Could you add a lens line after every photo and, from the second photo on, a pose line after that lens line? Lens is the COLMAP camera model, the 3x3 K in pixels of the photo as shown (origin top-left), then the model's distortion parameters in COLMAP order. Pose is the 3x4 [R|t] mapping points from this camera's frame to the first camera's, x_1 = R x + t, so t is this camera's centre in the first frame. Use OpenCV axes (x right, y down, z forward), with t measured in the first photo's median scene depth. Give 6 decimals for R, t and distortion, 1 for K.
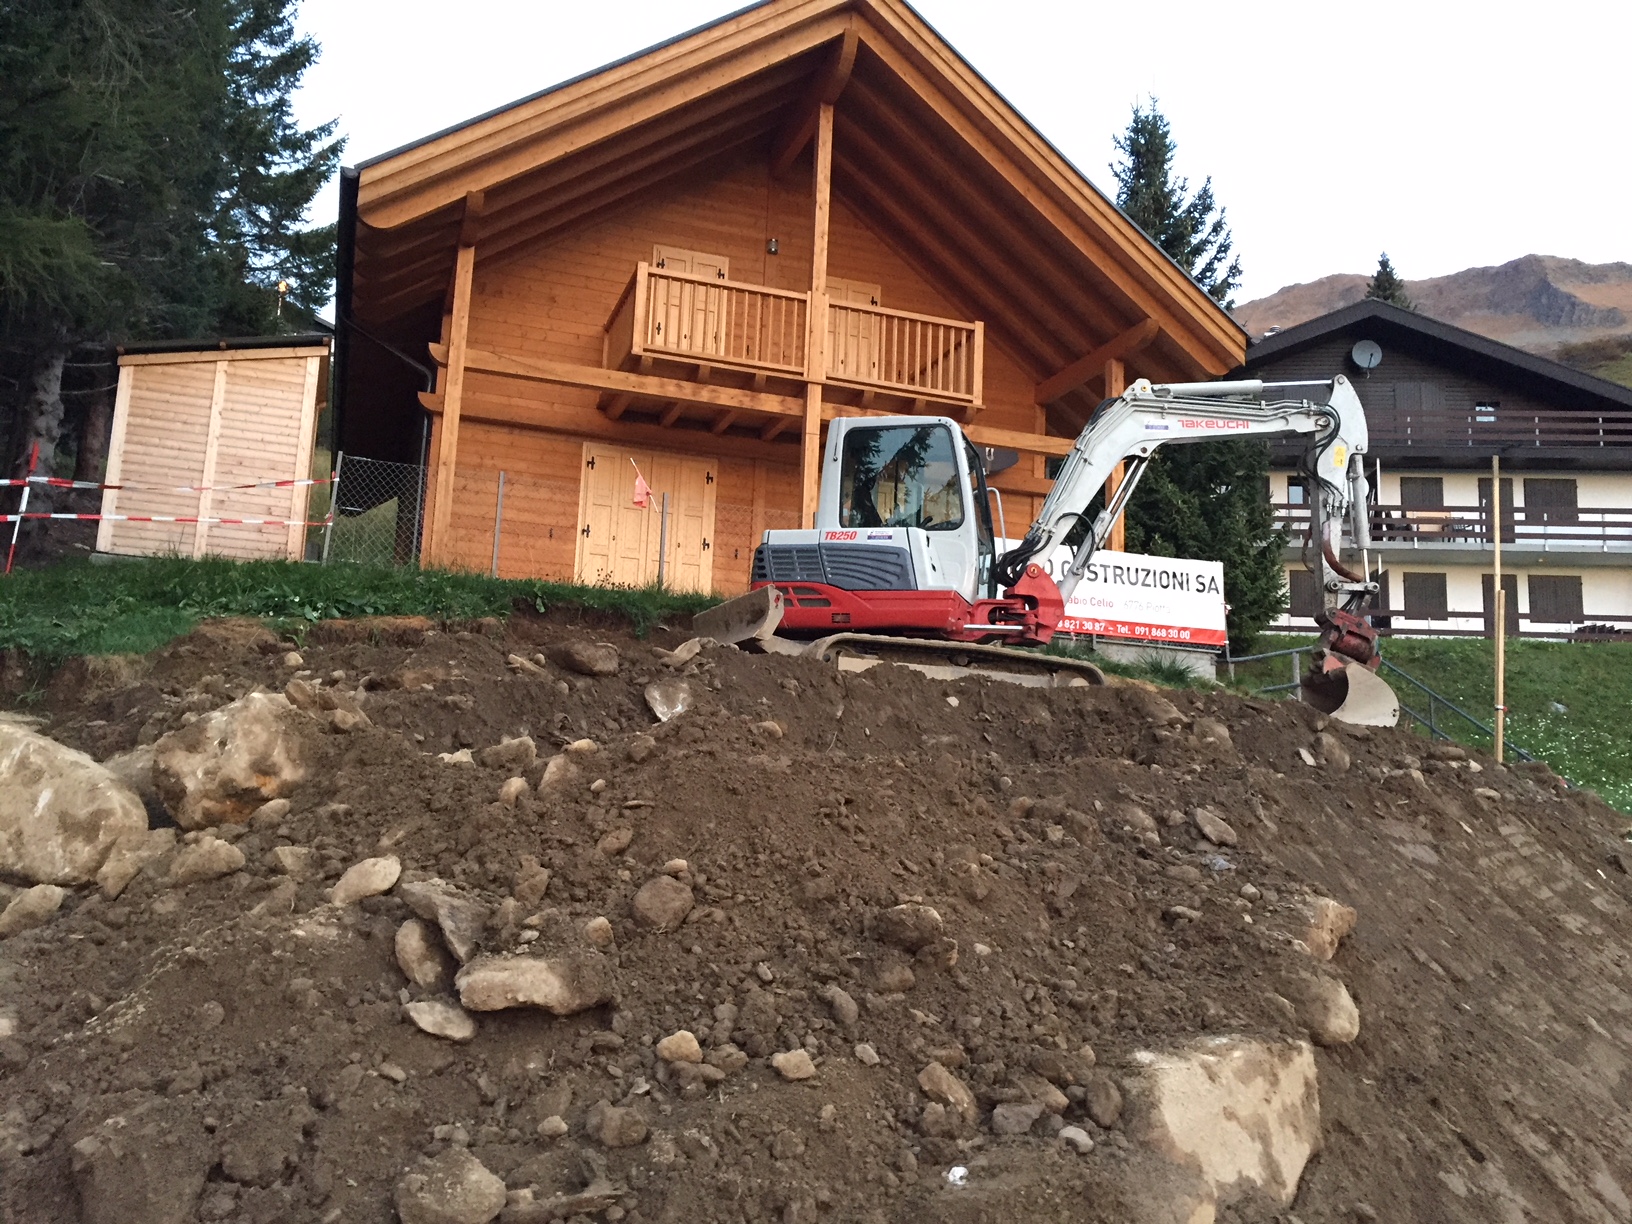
lens RADIAL K [[1398.3, 0, 816.0], [0, 1398.3, 612.0], [0, 0, 1]] dist [0.075069, -0.072764]
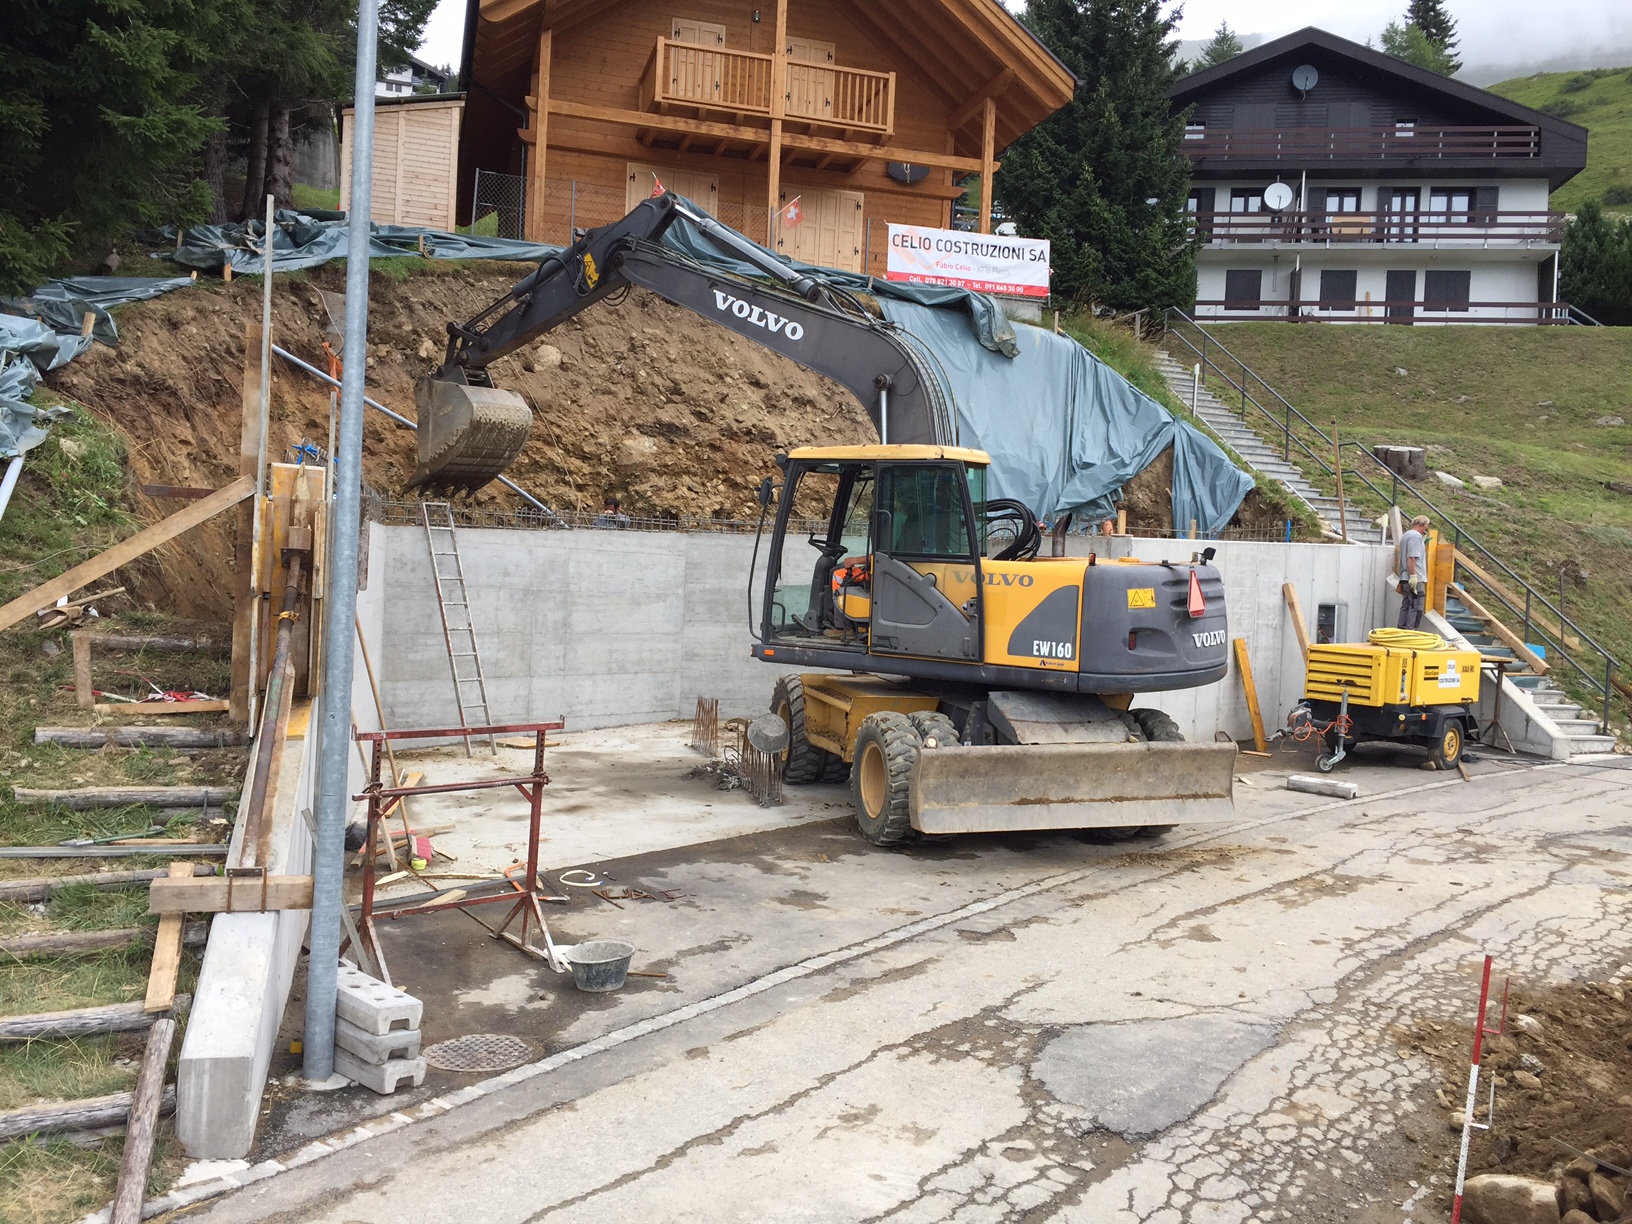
lens RADIAL K [[1398.3, 0, 816.0], [0, 1398.3, 612.0], [0, 0, 1]] dist [0.075069, -0.072764]
pose [[0.998272, 0.005436, -0.058519, 0.132878], [0.005345, 0.983189, 0.182515, 0.081549], [0.058527, -0.182512, 0.981460, -0.583915]]
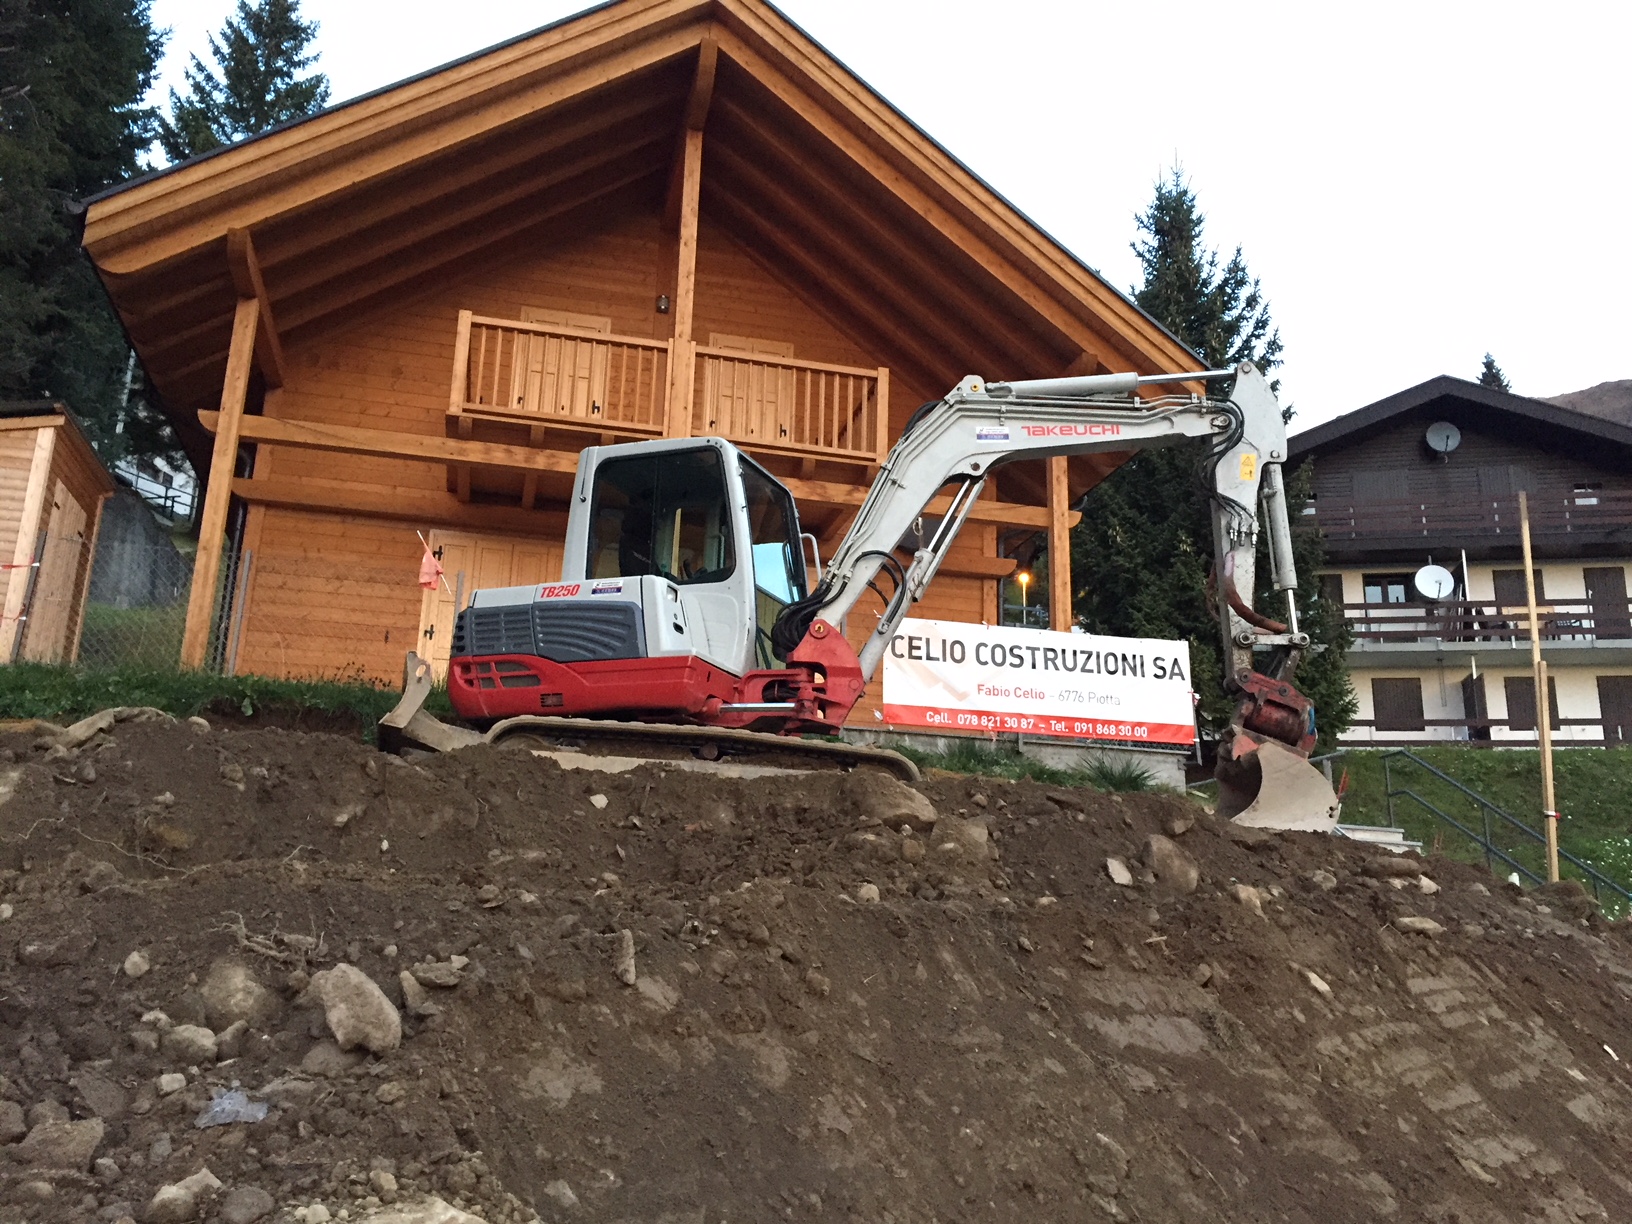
lens RADIAL K [[1398.3, 0, 816.0], [0, 1398.3, 612.0], [0, 0, 1]] dist [0.075069, -0.072764]
pose [[0.995566, -0.037057, -0.086459, 0.151099], [0.027984, 0.994195, -0.103890, 0.026455], [0.089807, 0.101010, 0.990824, 0.186672]]
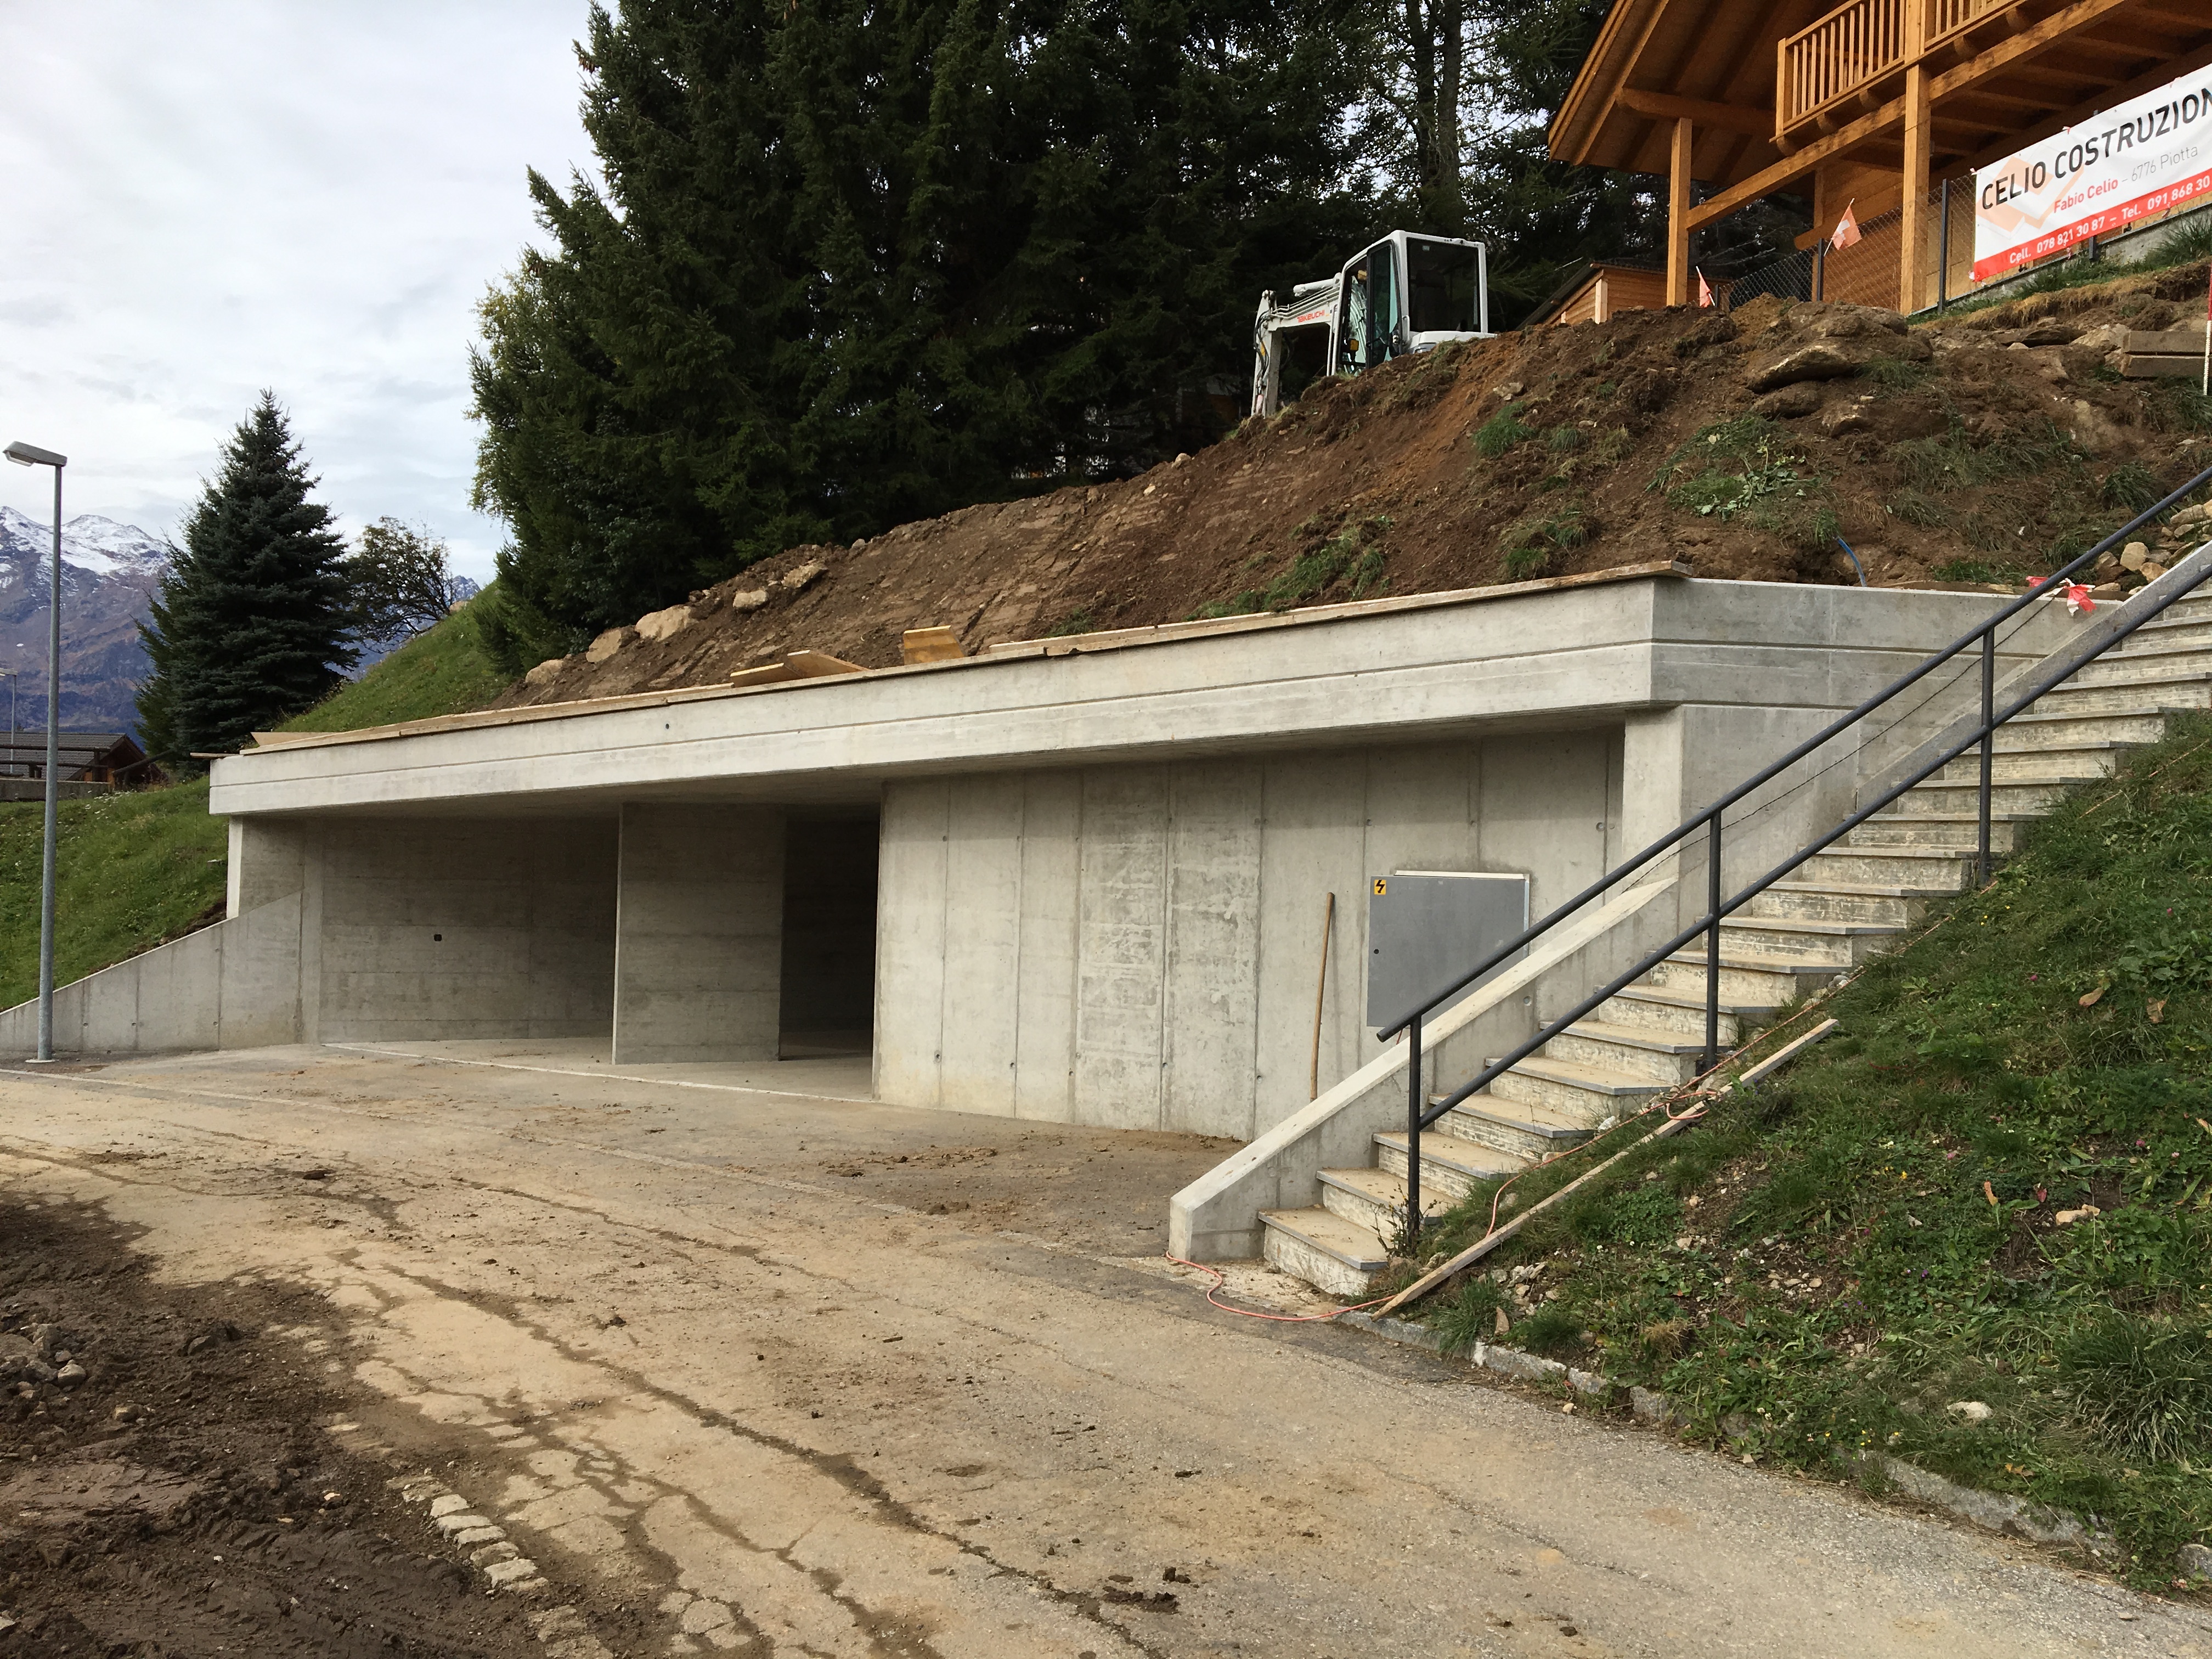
lens RADIAL K [[1863.2, 0, 1106.0], [0, 1863.2, 829.5], [0, 0, 1]] dist [0.044614, -0.008997]
pose [[-0.023995, -0.042981, -0.998788, 1.160848], [0.148524, 0.987835, -0.046078, 0.284526], [0.988618, -0.149450, -0.017319, 0.452741]]
